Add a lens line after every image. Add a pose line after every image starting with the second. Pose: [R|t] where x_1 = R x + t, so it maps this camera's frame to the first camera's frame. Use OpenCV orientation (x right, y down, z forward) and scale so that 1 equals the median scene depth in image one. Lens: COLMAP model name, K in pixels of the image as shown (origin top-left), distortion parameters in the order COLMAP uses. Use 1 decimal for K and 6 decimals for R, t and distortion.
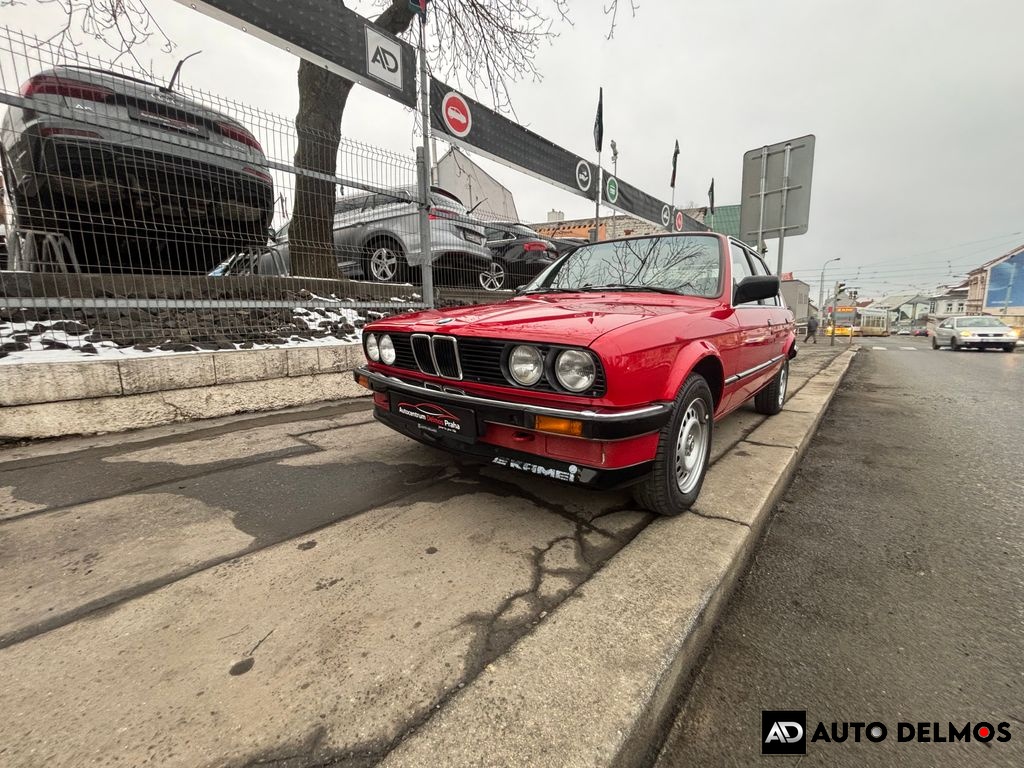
lens RADIAL K [[412.0, 0, 513.9], [0, 412.0, 382.5], [0, 0, 1]] dist [0.001792, -0.000669]
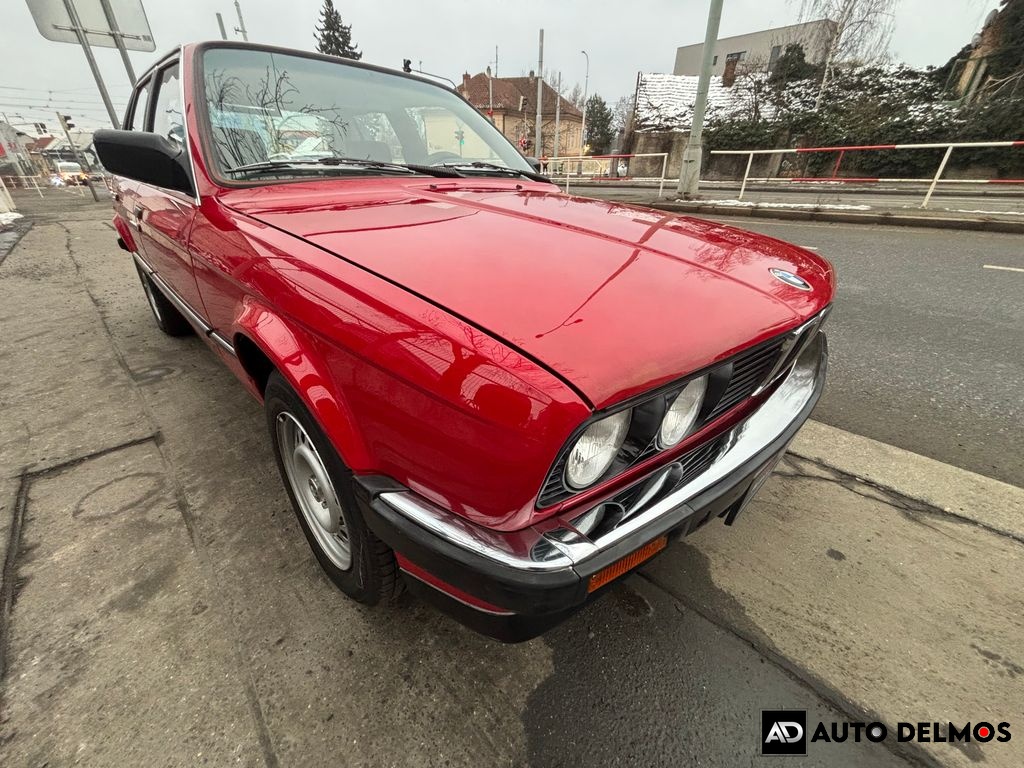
lens RADIAL K [[412.0, 0, 510.1], [0, 412.0, 383.2], [0, 0, 1]] dist [0.001792, -0.000669]
pose [[0.091497, -0.464887, 0.880629, -0.483948], [0.143597, 0.881256, 0.450298, -0.215021], [-0.985397, 0.085255, 0.147389, 0.870432]]
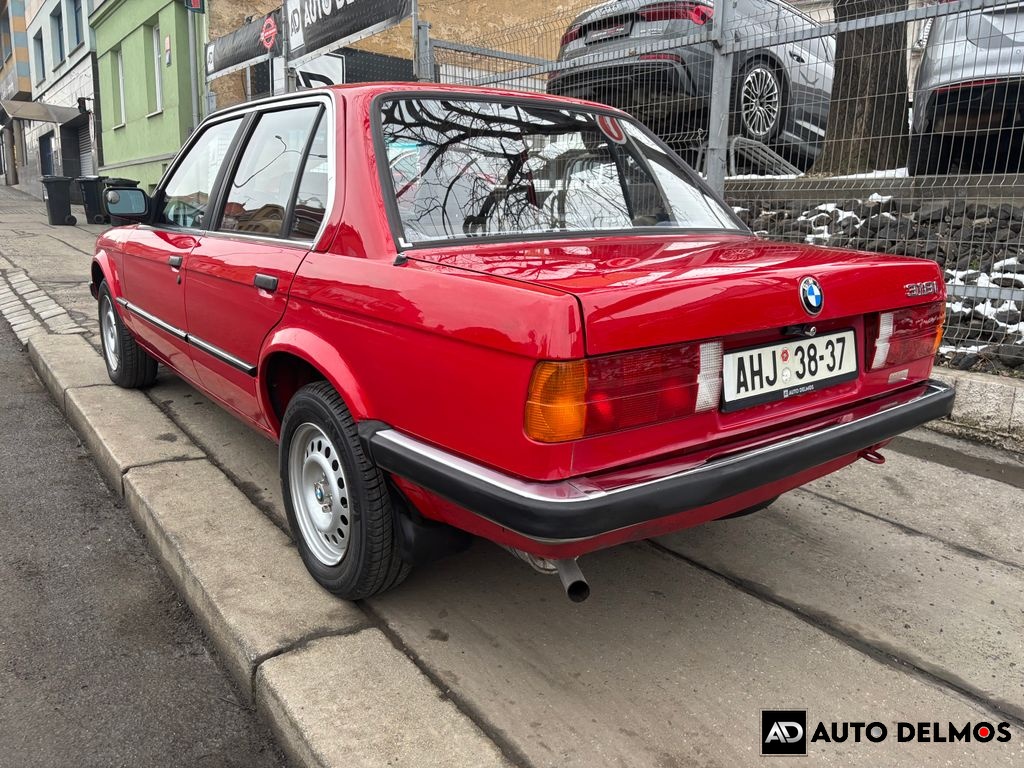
lens RADIAL K [[782.3, 0, 513.6], [0, 782.3, 388.8], [0, 0, 1]] dist [0.009116, 0.002903]
pose [[-0.218125, 0.221495, -0.950453, 1.772119], [-0.183627, 0.947194, 0.262877, -0.386833], [0.958490, 0.231869, -0.165935, 1.867027]]
